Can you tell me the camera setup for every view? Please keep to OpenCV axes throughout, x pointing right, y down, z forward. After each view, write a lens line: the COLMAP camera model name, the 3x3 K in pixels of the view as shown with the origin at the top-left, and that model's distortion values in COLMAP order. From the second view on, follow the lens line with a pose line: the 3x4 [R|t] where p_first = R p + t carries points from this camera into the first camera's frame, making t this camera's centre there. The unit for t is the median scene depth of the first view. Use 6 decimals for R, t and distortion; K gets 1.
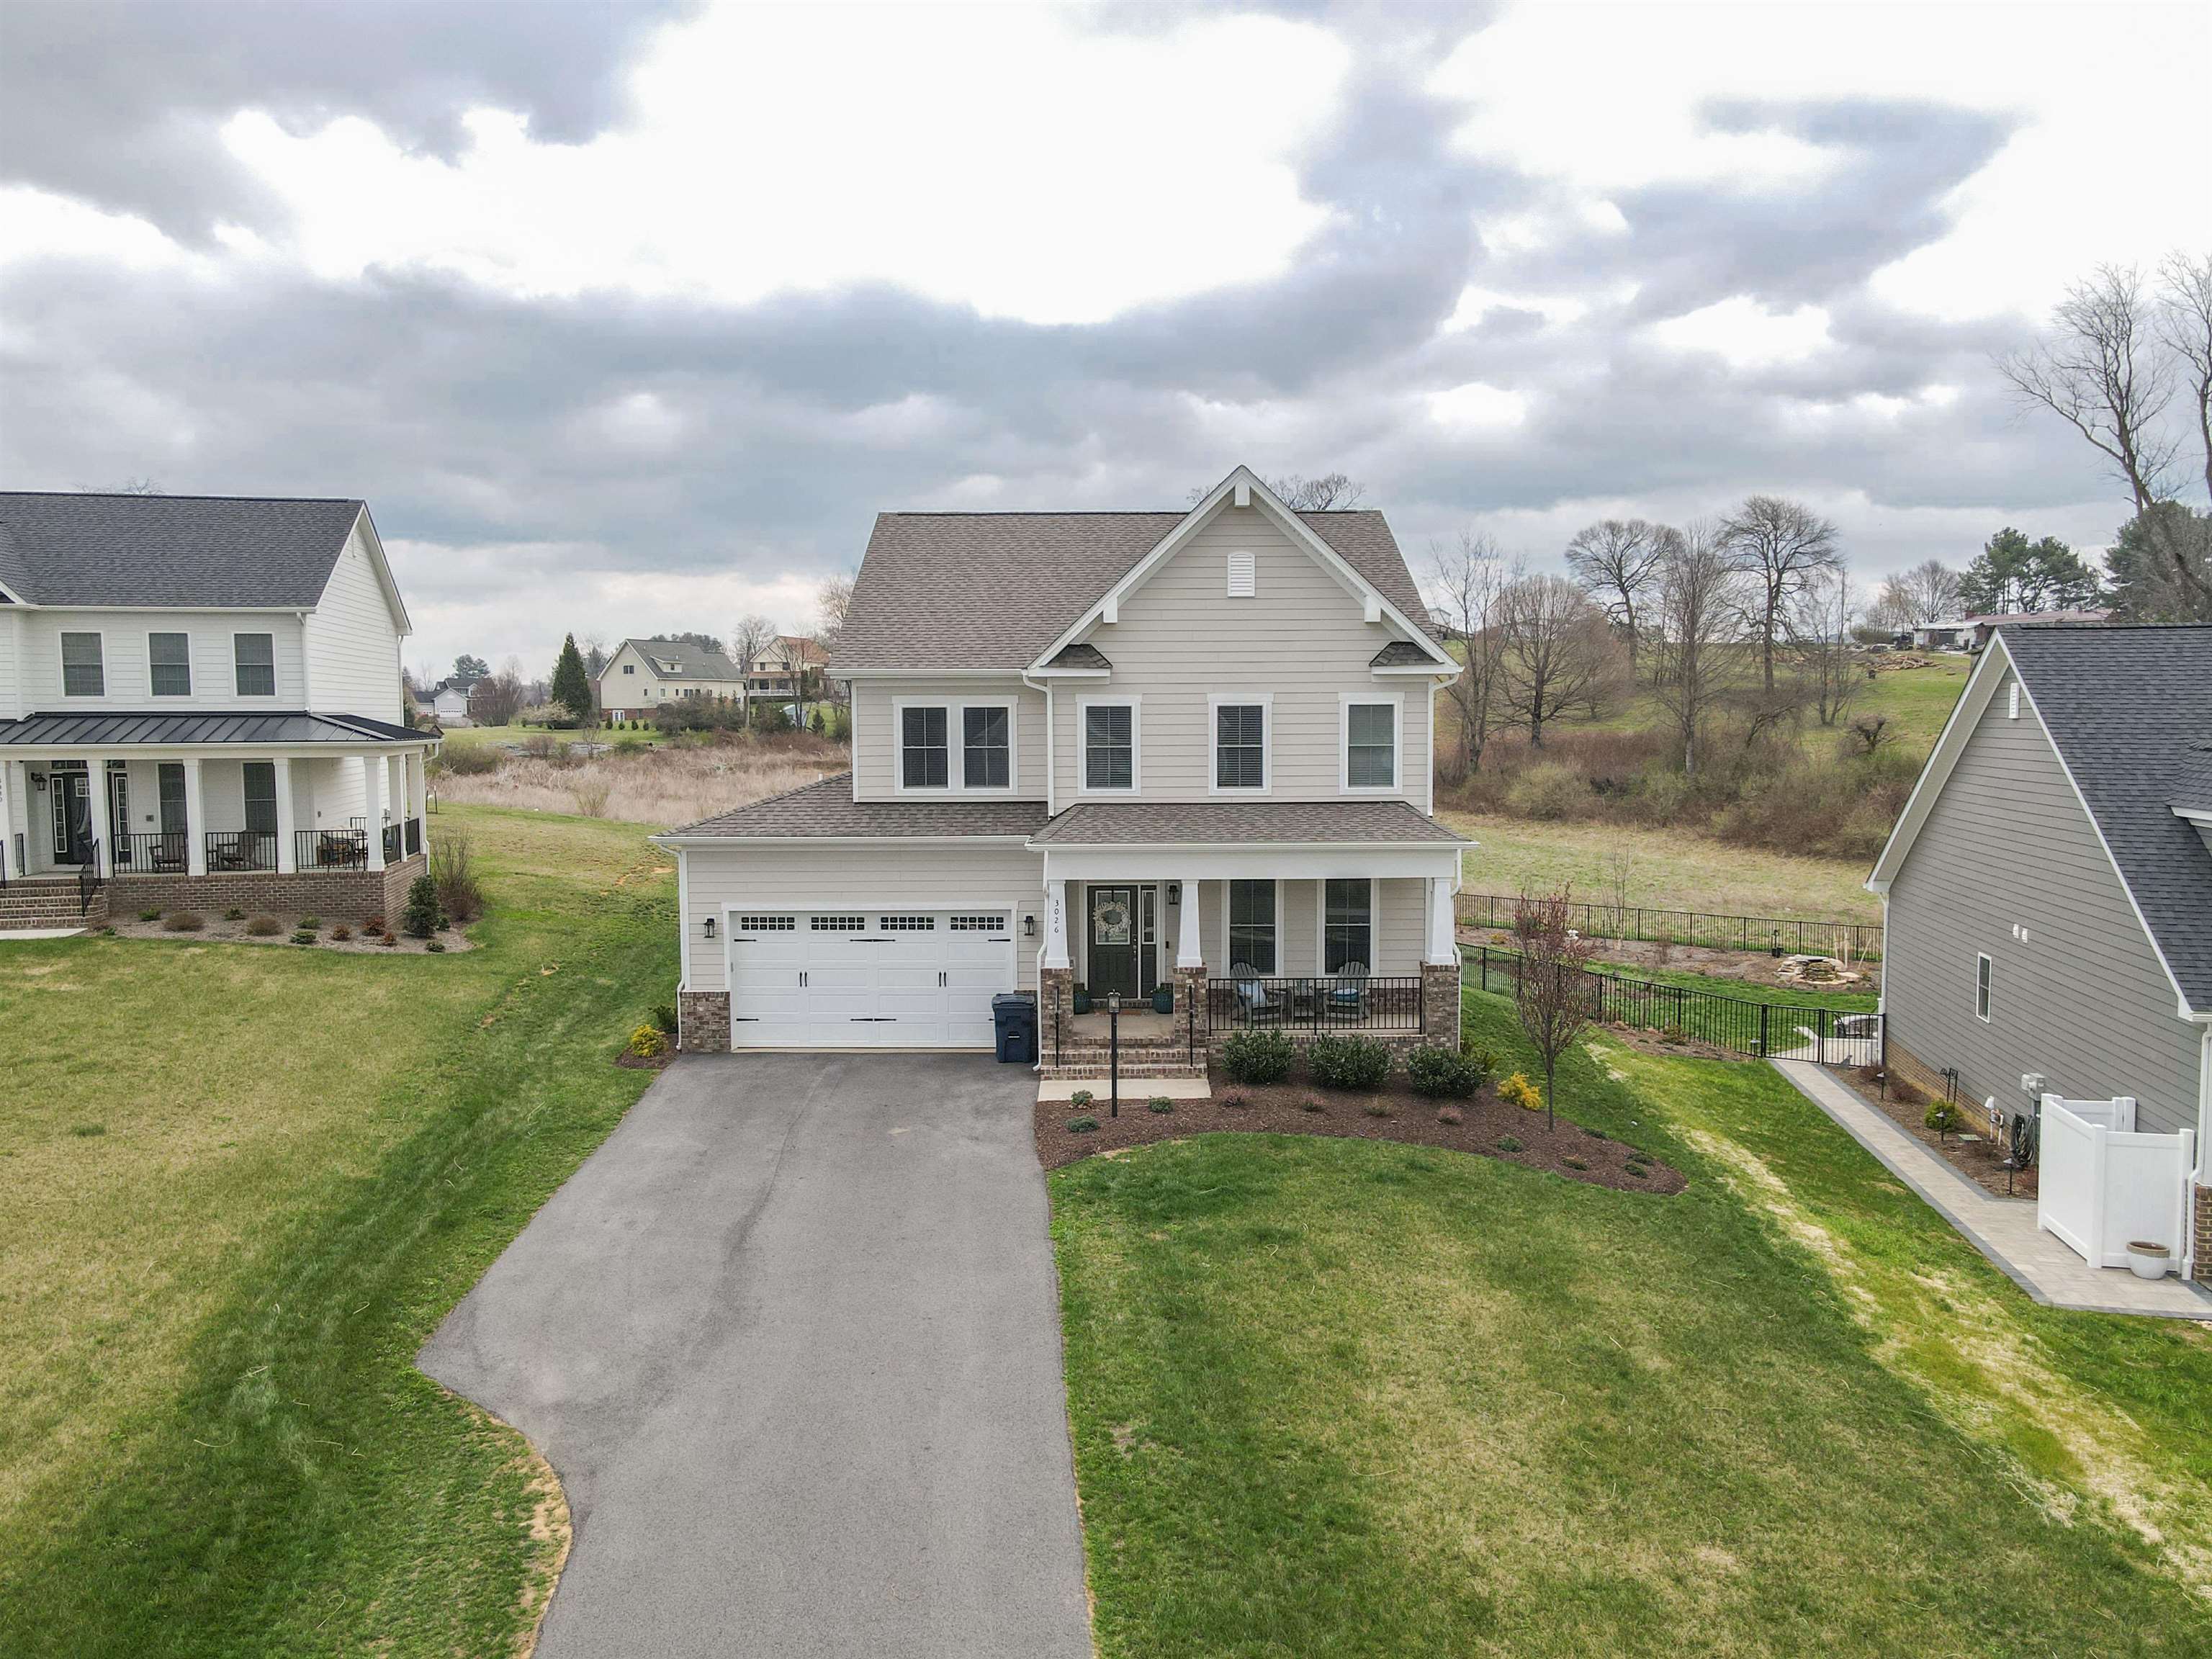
lens RADIAL K [[1608.4, 0, 1106.0], [0, 1608.4, 829.5], [0, 0, 1]] dist [0.003567, 0.030797]
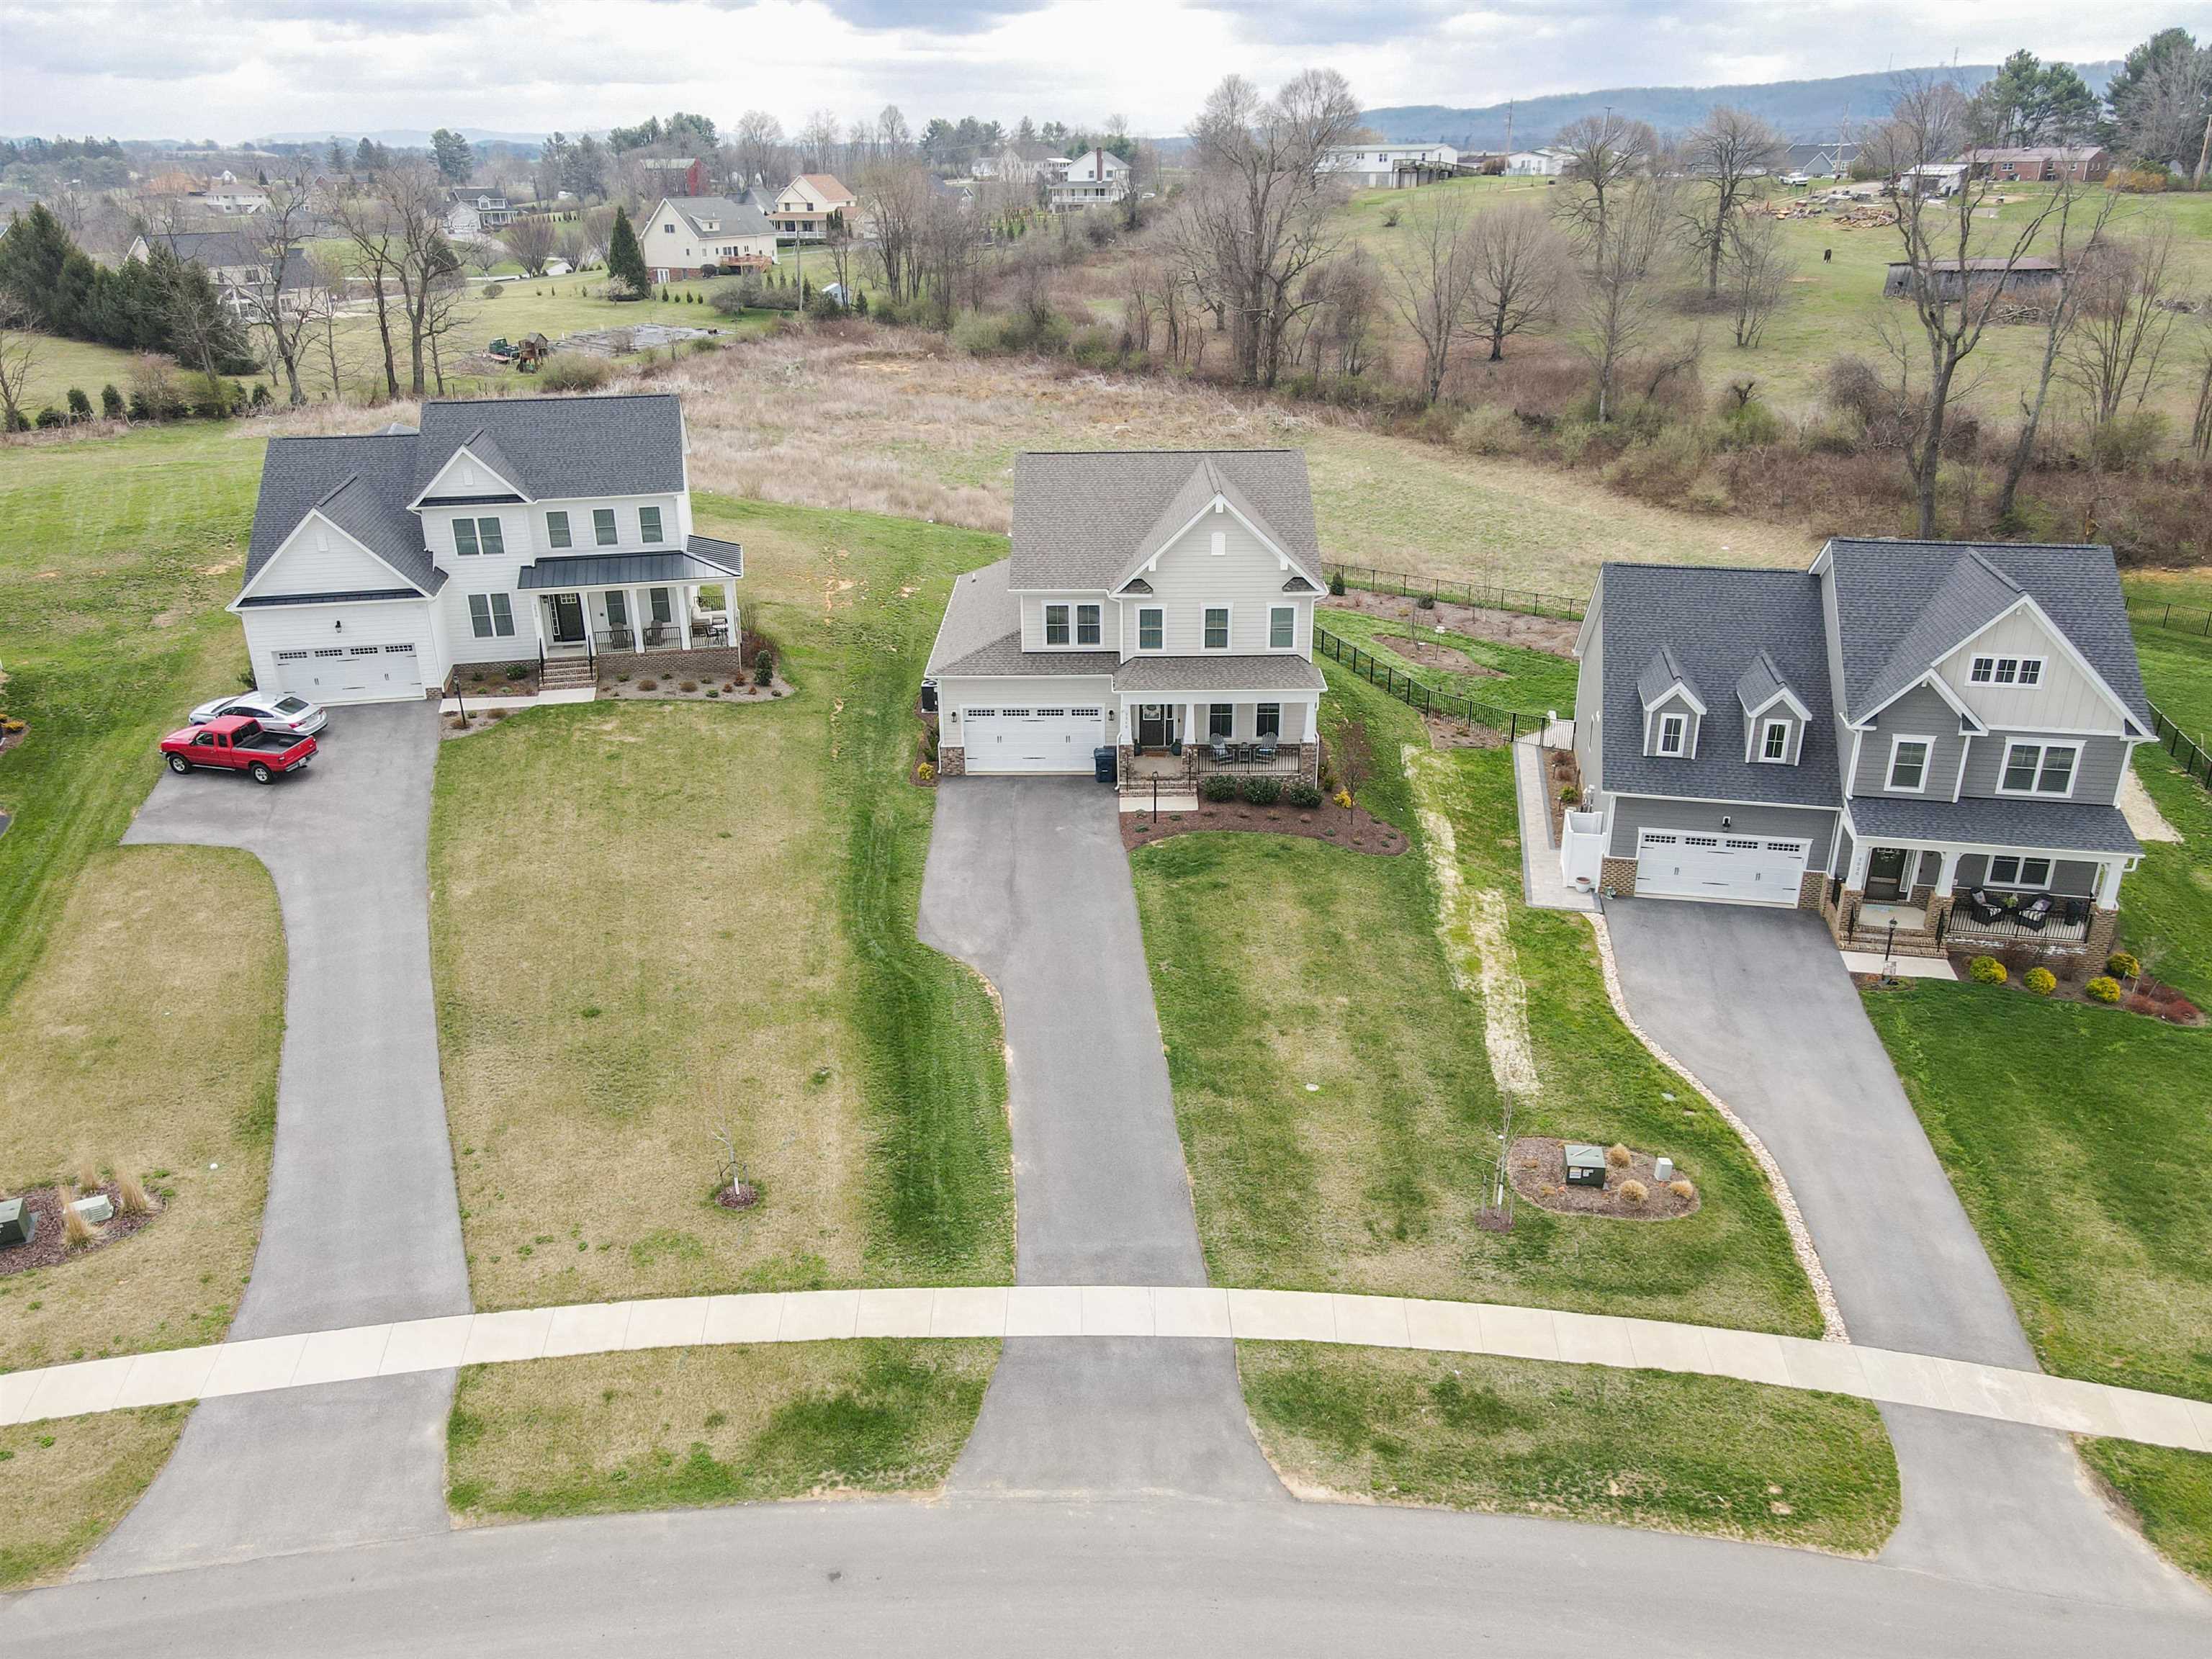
lens RADIAL K [[1608.4, 0, 1106.0], [0, 1608.4, 829.5], [0, 0, 1]] dist [0.003567, 0.030797]
pose [[0.999985, -0.002347, -0.005031, -0.044515], [0.003816, 0.948797, 0.315864, -0.447826], [0.004032, -0.315878, 0.948791, -0.978825]]
